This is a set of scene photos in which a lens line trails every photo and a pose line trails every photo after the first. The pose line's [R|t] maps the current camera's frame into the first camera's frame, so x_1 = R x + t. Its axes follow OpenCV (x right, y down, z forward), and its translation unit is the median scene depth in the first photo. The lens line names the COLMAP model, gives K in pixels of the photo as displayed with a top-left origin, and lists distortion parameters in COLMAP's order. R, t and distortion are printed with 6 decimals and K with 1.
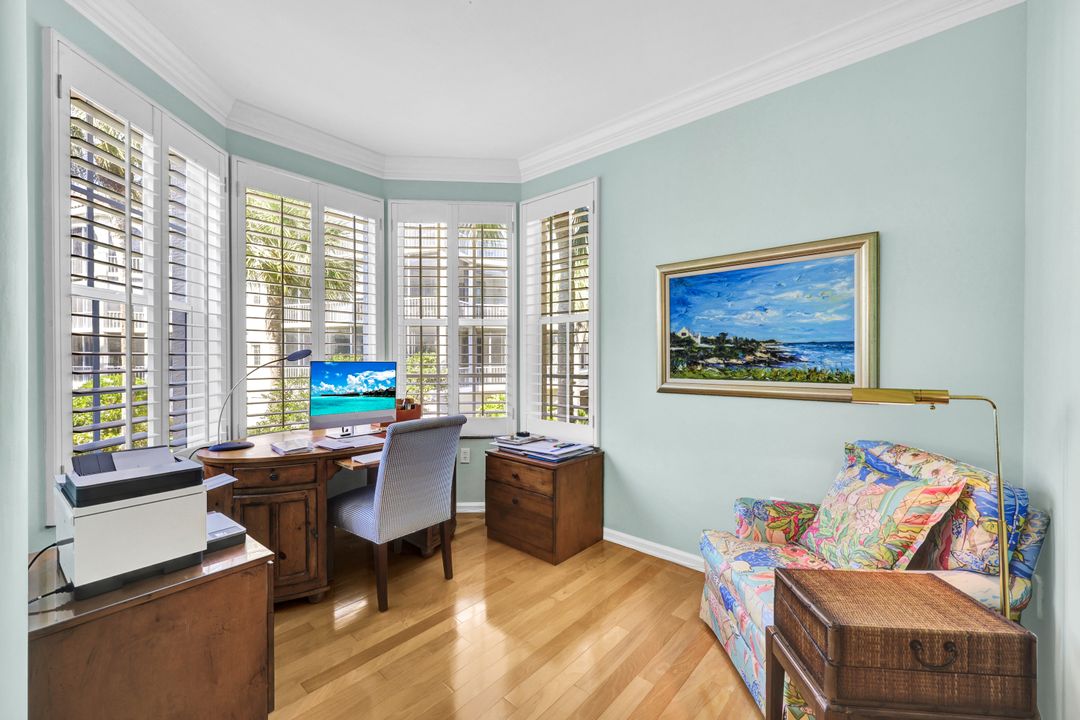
lens RADIAL K [[434.5, 0, 540.7], [0, 434.5, 365.7], [0, 0, 1]] dist [0.003565, -0.000237]
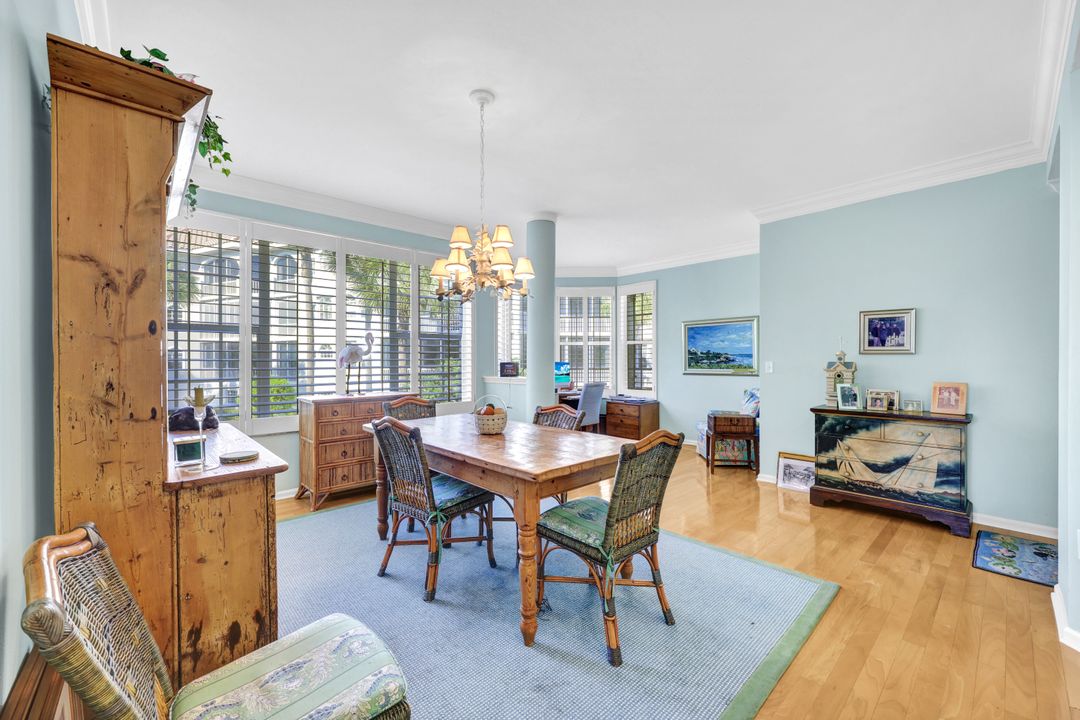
lens RADIAL K [[434.5, 0, 535.3], [0, 434.5, 365.9], [0, 0, 1]] dist [0.003565, -0.000237]
pose [[0.993981, -0.001734, -0.109535, -0.294427], [0.000961, 0.999974, -0.007114, 0.031410], [0.109545, 0.006966, 0.993957, -1.569004]]
